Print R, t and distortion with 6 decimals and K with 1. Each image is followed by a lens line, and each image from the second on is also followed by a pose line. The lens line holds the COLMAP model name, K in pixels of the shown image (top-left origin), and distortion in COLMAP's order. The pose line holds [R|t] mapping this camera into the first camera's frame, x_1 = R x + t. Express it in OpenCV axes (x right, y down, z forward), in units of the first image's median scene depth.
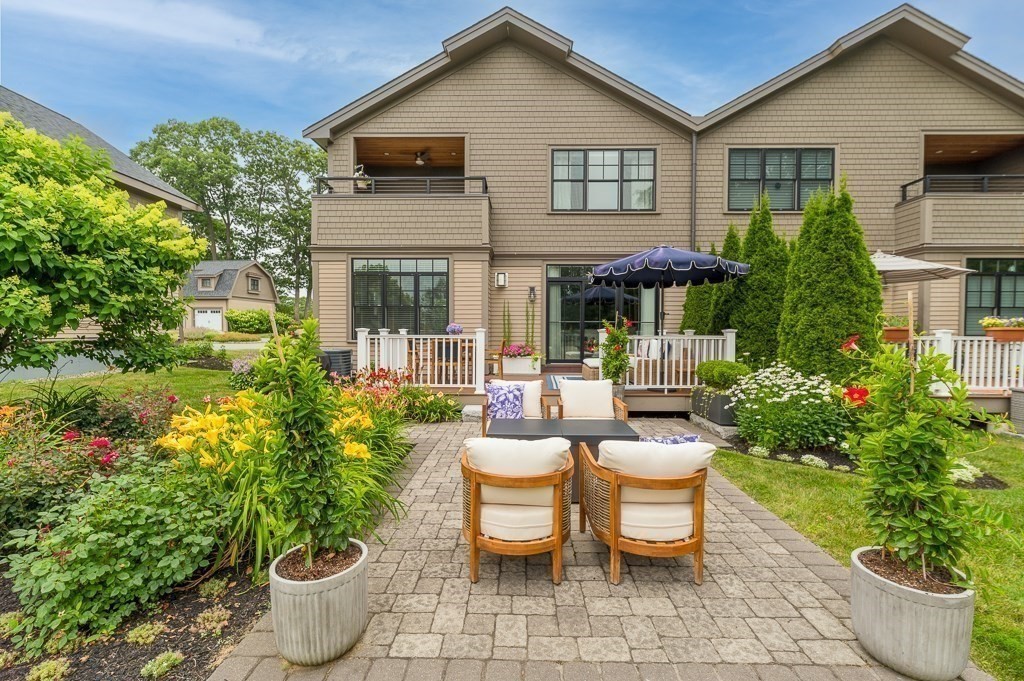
lens RADIAL K [[450.1, 0, 510.5], [0, 450.1, 340.6], [0, 0, 1]] dist [0.002229, -0.000972]
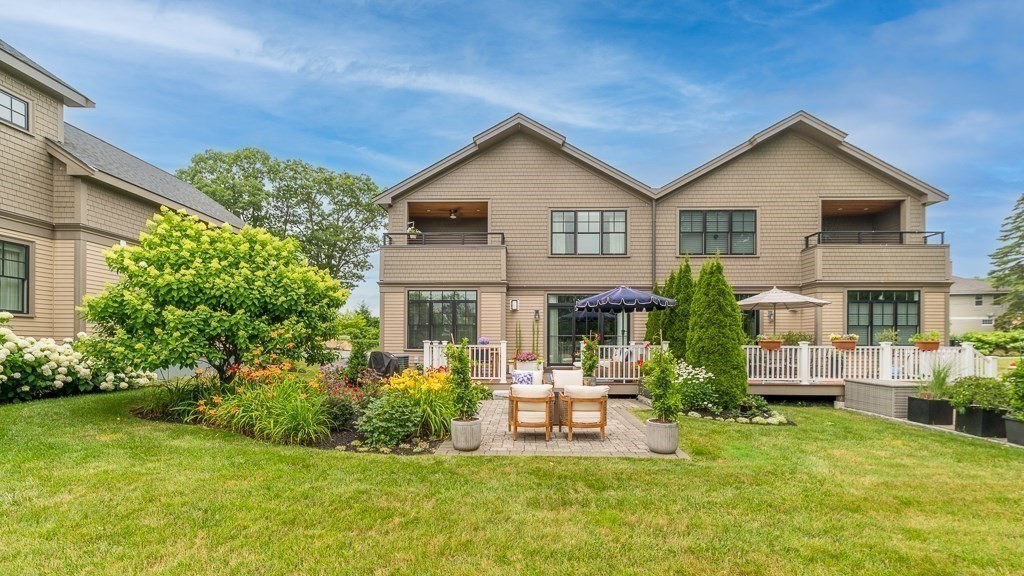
lens RADIAL K [[464.8, 0, 513.8], [0, 464.8, 338.3], [0, 0, 1]] dist [0.000865, 0.000313]
pose [[1.000000, 0.000153, -0.000697, -0.021464], [-0.000175, 0.999520, -0.030980, 0.009664], [0.000692, 0.030980, 0.999520, -0.414948]]
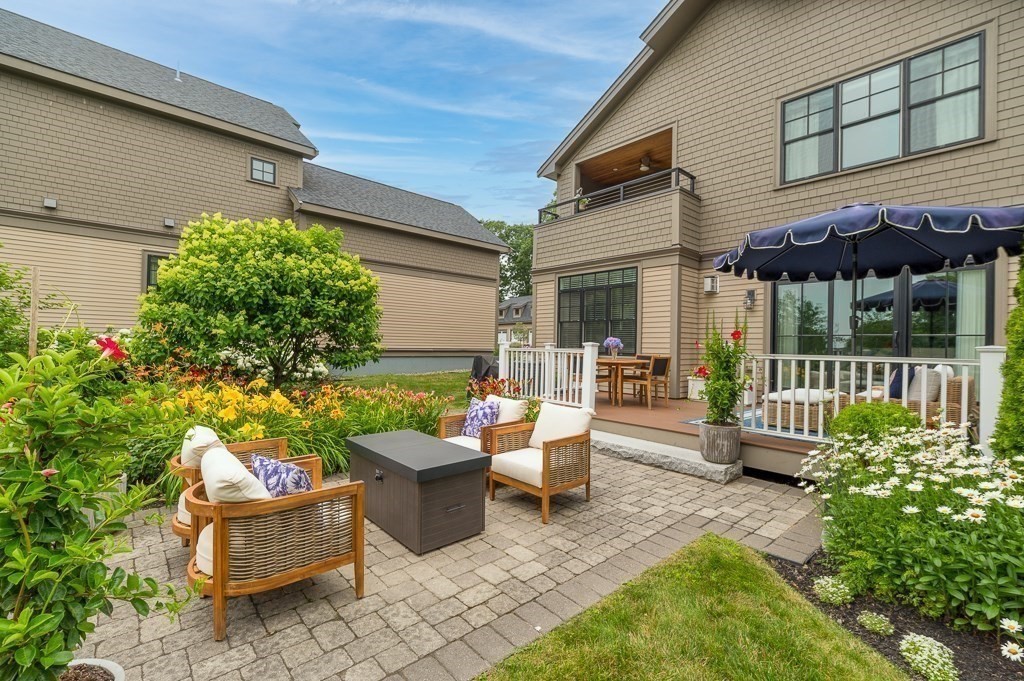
lens RADIAL K [[450.1, 0, 516.6], [0, 450.1, 337.6], [0, 0, 1]] dist [0.002229, -0.000972]
pose [[0.673516, -0.003651, -0.739164, 0.349238], [-0.031195, 0.998957, -0.033358, -0.001450], [0.738514, 0.045525, 0.672699, 0.201824]]
